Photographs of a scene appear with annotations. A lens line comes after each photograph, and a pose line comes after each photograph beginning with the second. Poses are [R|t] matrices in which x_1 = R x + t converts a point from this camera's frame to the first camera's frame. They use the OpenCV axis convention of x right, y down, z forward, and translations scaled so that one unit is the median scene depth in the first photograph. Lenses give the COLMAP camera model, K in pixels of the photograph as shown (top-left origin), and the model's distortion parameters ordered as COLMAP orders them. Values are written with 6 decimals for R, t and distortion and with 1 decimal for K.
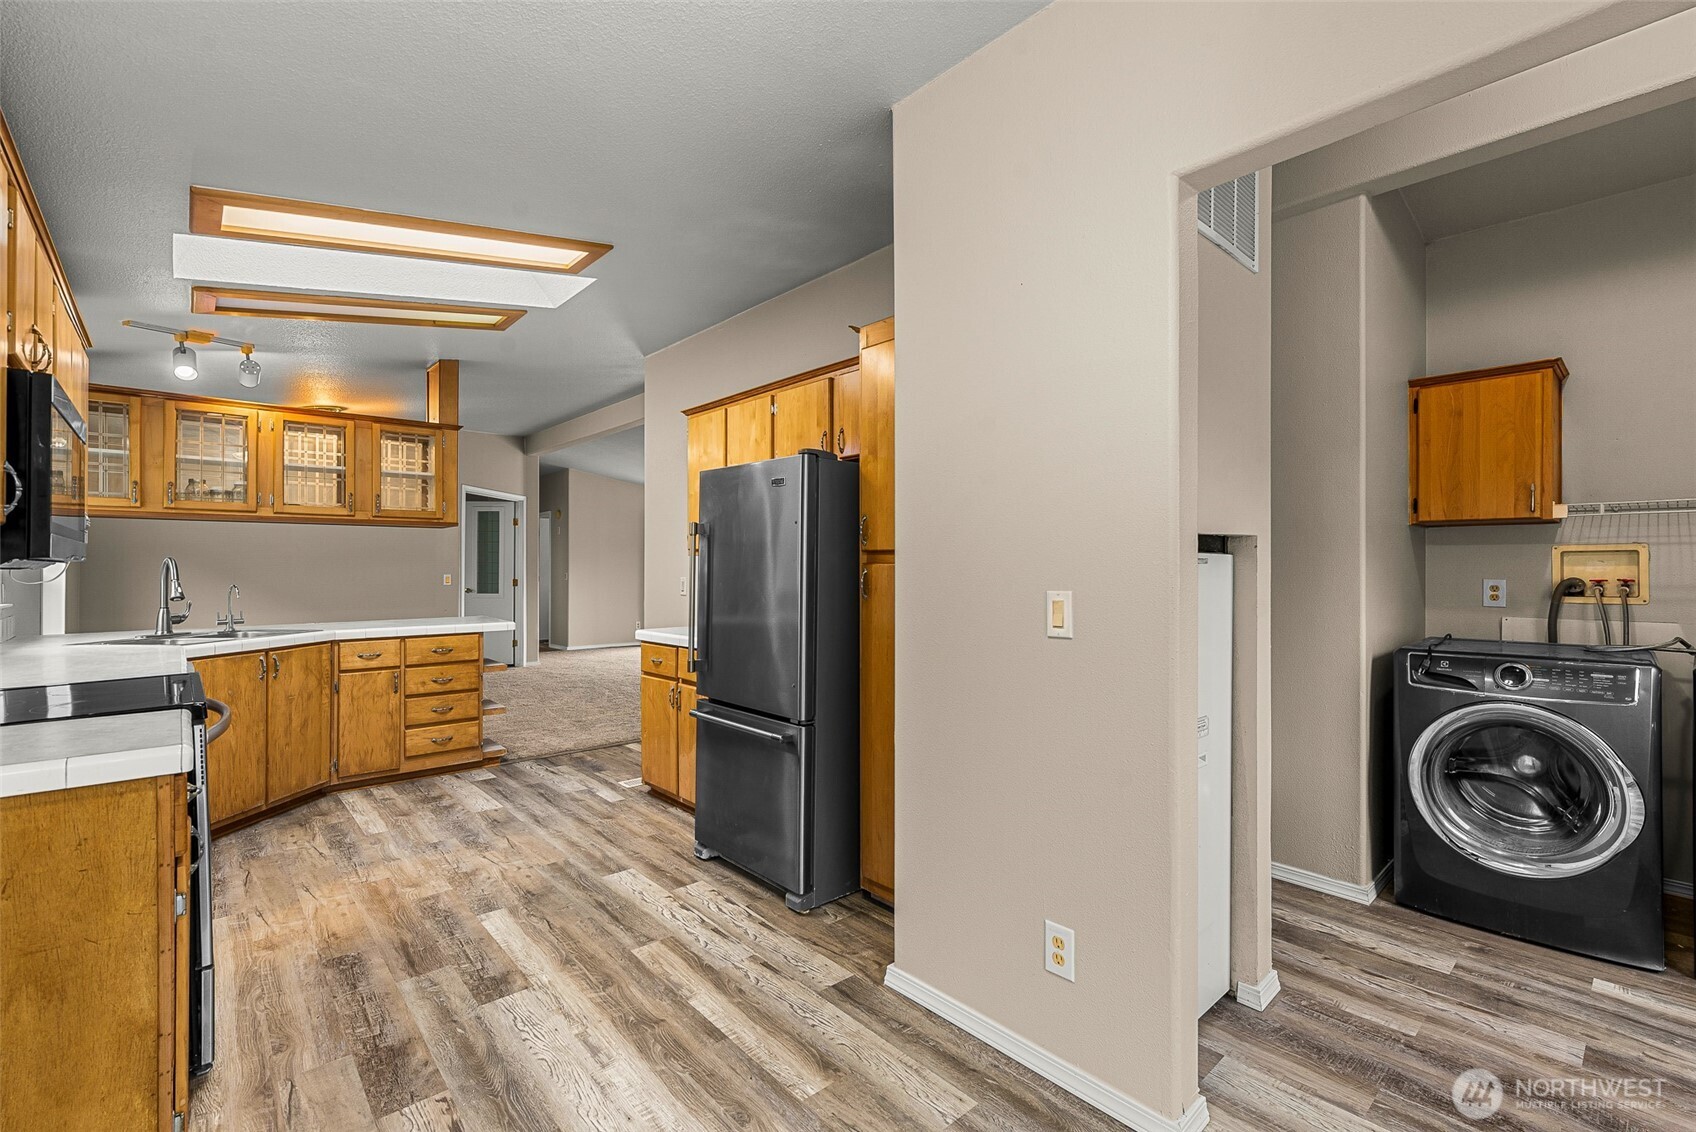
lens RADIAL K [[732.7, 0, 857.0], [0, 732.7, 564.9], [0, 0, 1]] dist [0.002171, -0.001312]
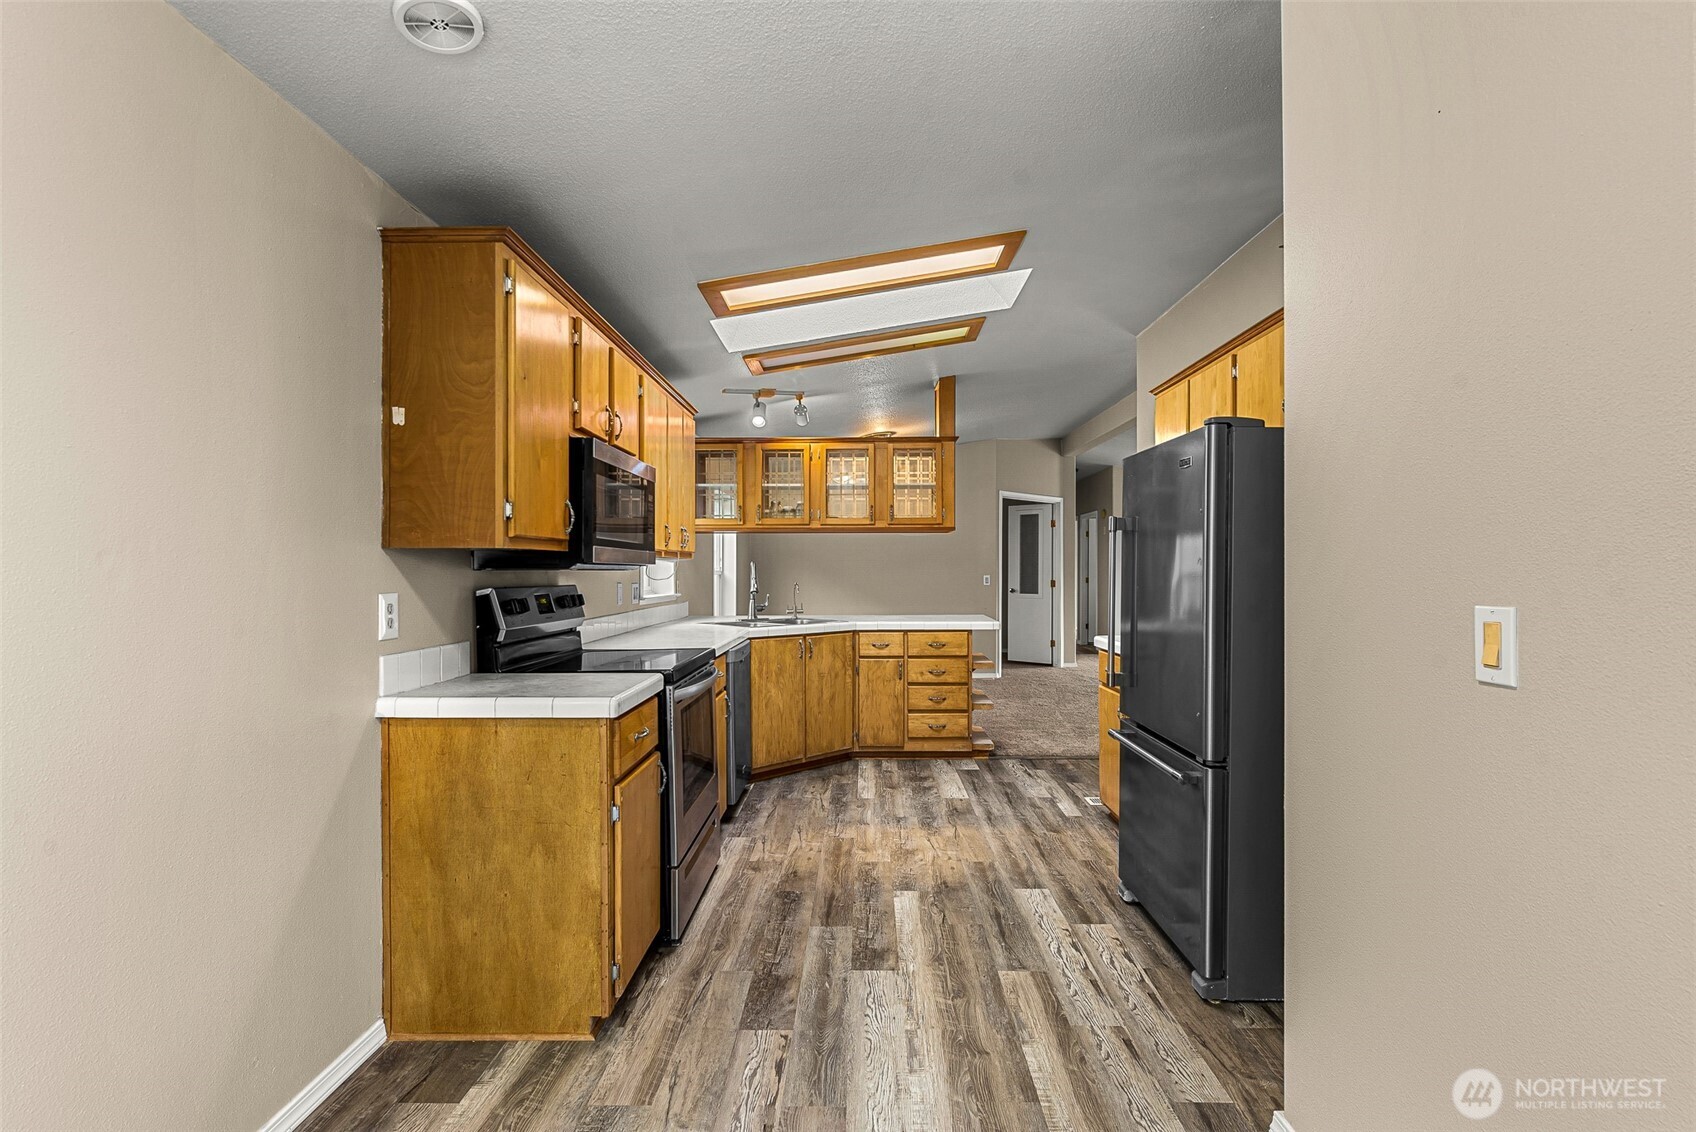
lens RADIAL K [[769.3, 0, 848.8], [0, 769.3, 571.1], [0, 0, 1]] dist [-0.004115, -0.000671]
pose [[0.738568, 0.000307, -0.674179, 0.229219], [0.004068, 0.999980, 0.004912, 0.001577], [0.674167, -0.006371, 0.738552, 0.141809]]
